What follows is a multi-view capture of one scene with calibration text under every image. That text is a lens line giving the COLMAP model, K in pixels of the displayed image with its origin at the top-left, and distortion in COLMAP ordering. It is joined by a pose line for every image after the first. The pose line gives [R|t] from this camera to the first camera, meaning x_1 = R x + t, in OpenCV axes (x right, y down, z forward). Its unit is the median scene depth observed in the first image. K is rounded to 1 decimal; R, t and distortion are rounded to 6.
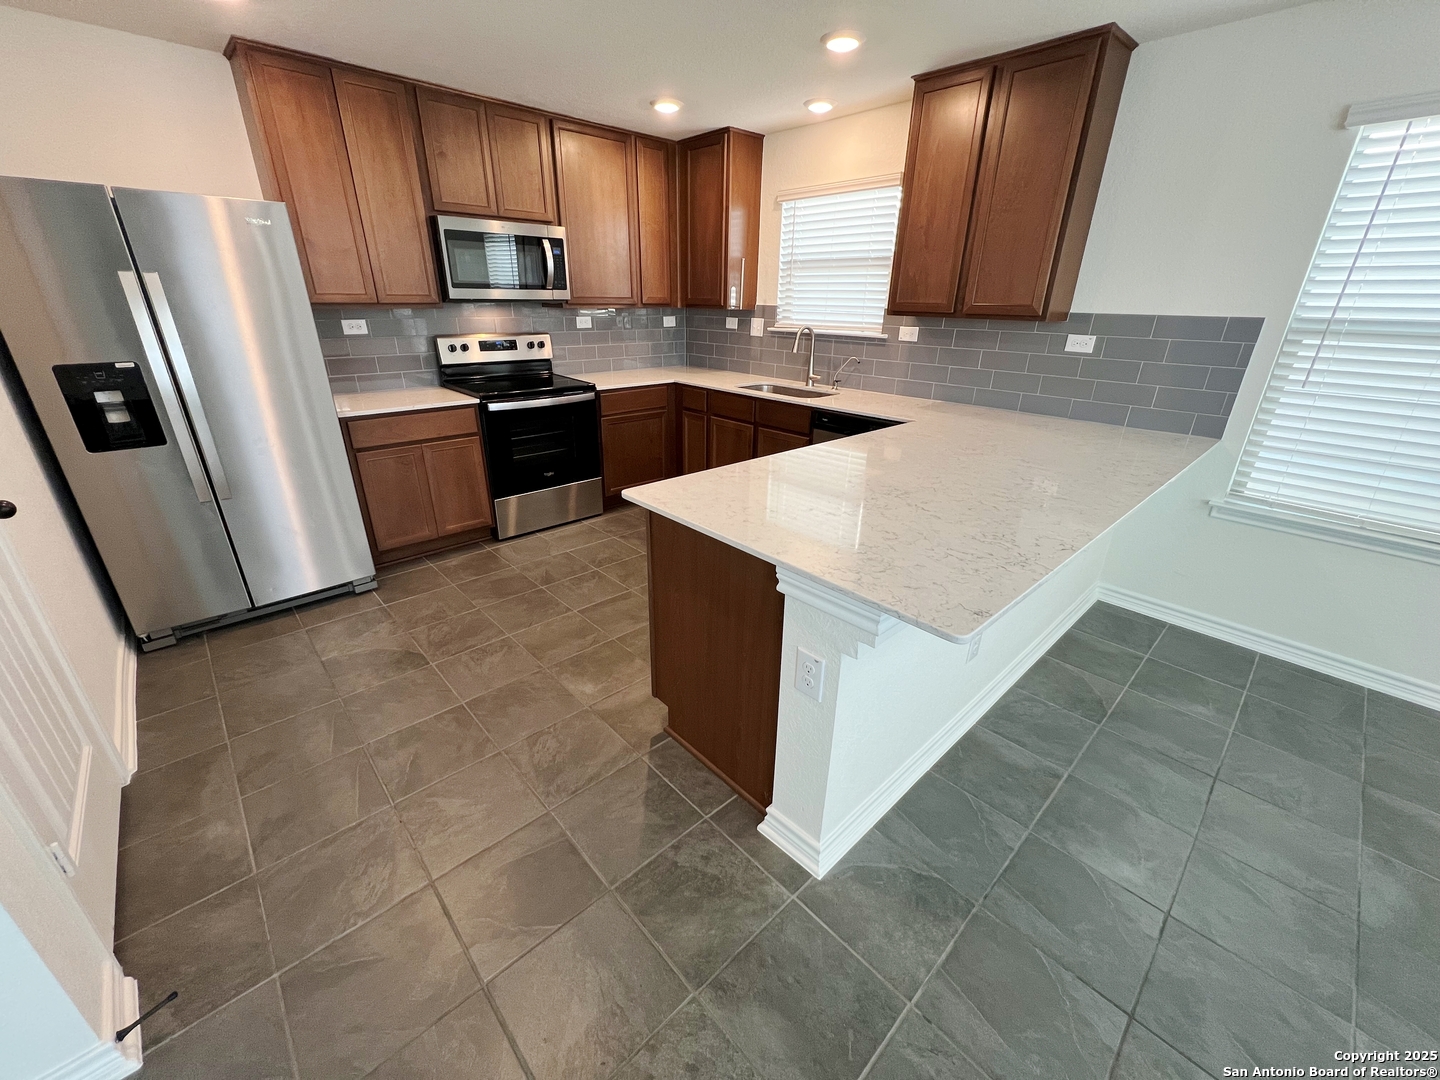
lens RADIAL K [[574.9, 0, 719.4], [0, 574.9, 539.2], [0, 0, 1]] dist [0.000437, 0.000401]
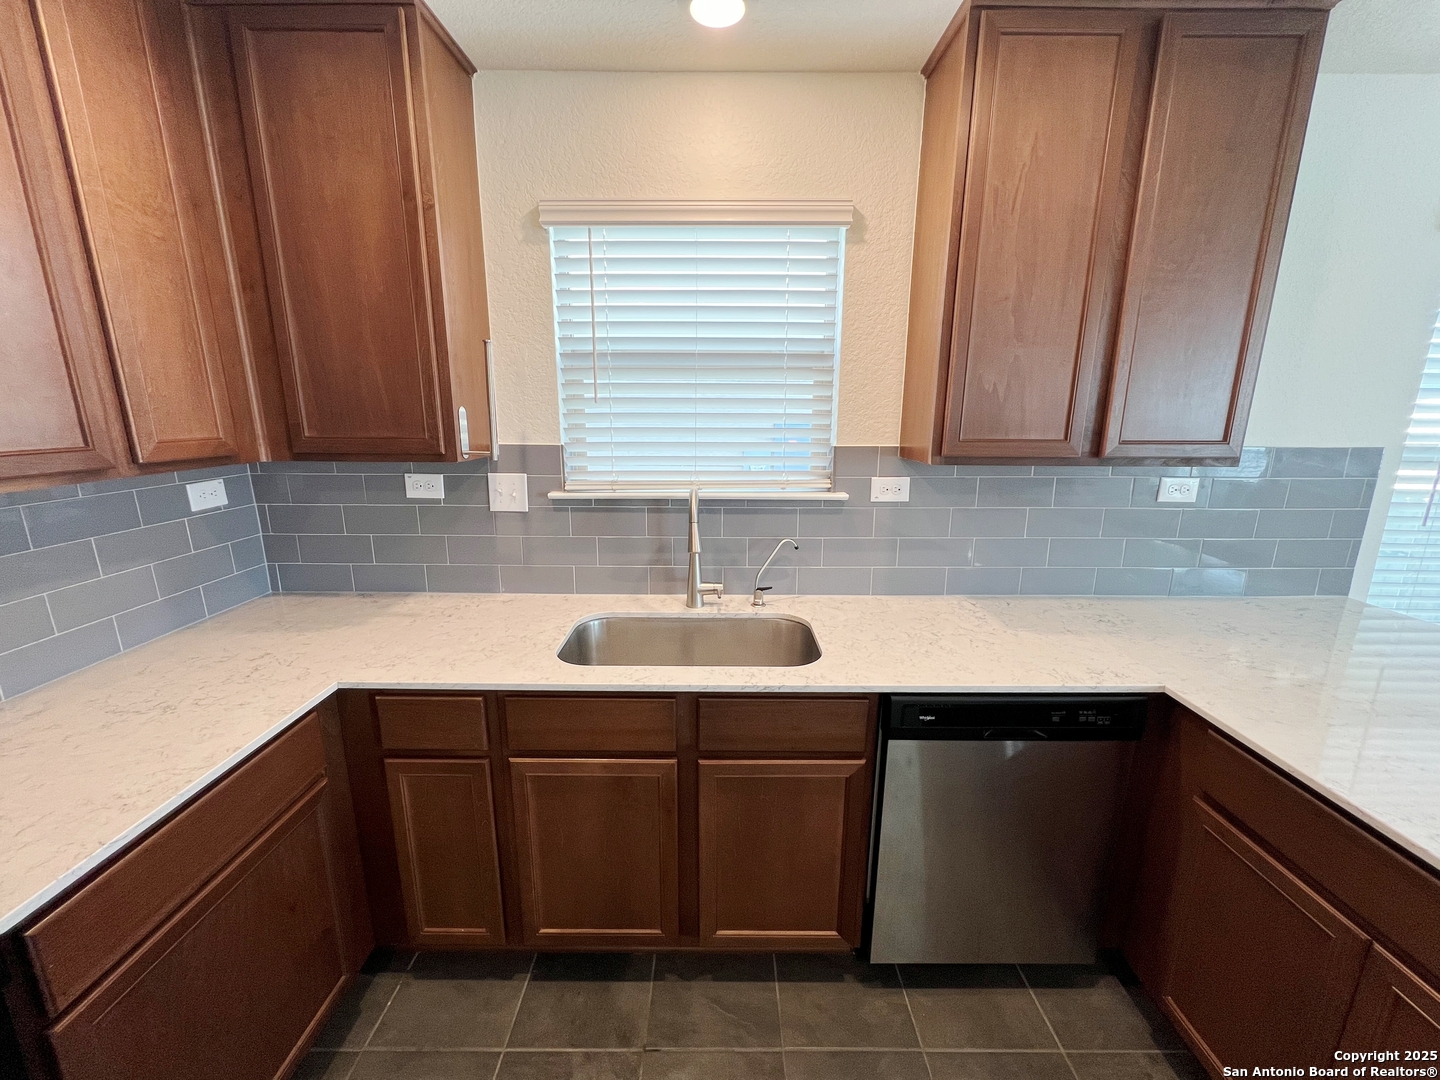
lens RADIAL K [[574.9, 0, 714.4], [0, 574.9, 540.8], [0, 0, 1]] dist [0.000437, 0.000401]
pose [[0.685354, -0.174609, 0.706966, -0.166388], [0.287914, 0.956698, -0.042823, -0.314106], [-0.668876, 0.232894, 0.705950, 0.692360]]
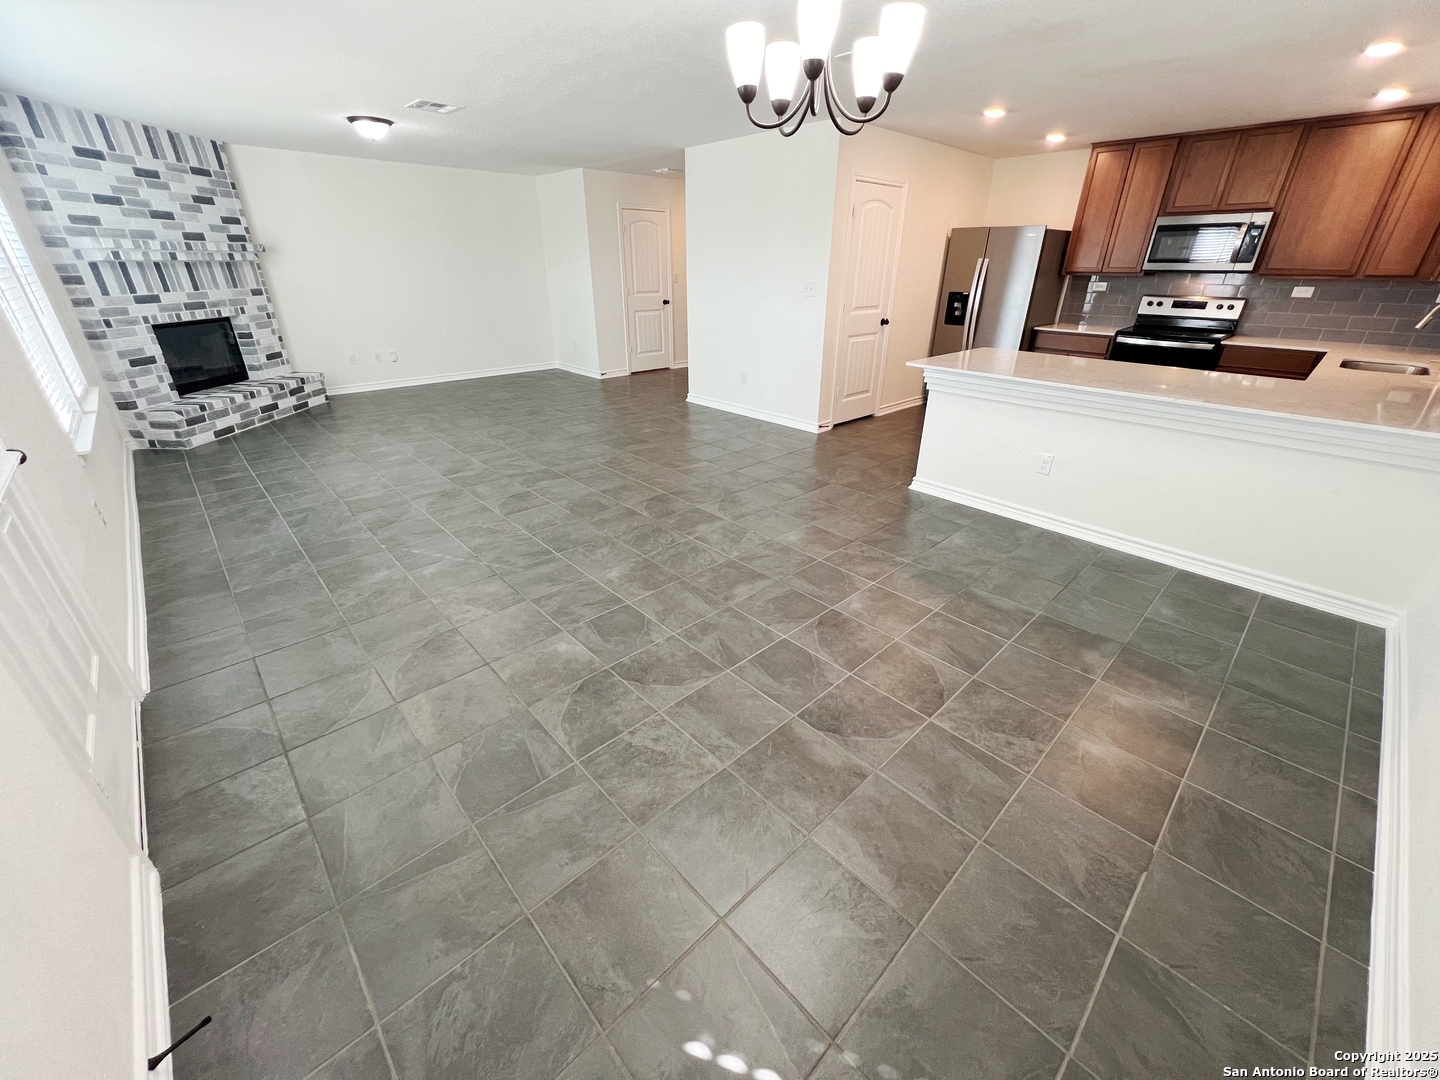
lens RADIAL K [[574.9, 0, 722.5], [0, 574.9, 539.4], [0, 0, 1]] dist [0.000437, 0.000401]
pose [[0.007805, 0.421444, -0.906821, 1.132805], [-0.394559, 0.834570, 0.384469, 0.045276], [0.918838, 0.354793, 0.172799, -0.069542]]
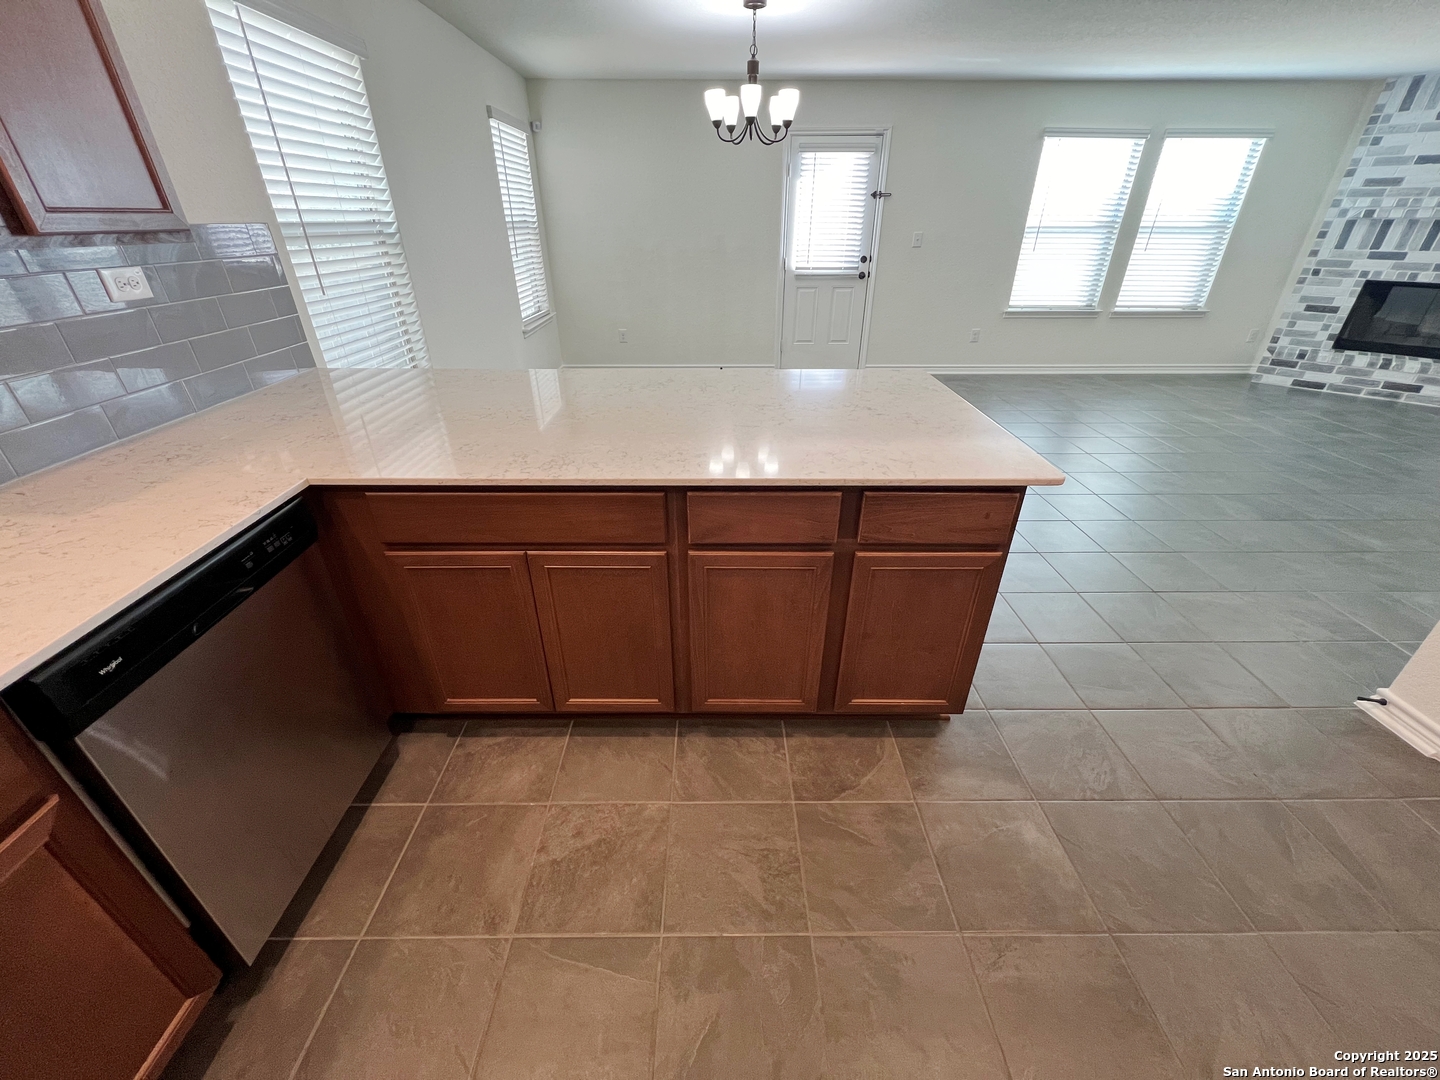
lens RADIAL K [[574.9, 0, 718.5], [0, 574.9, 541.6], [0, 0, 1]] dist [0.000437, 0.000401]
pose [[-0.735980, -0.343698, 0.583271, -0.146274], [0.252210, 0.660337, 0.707351, -0.324814], [-0.628270, 0.667703, -0.399311, 0.788211]]
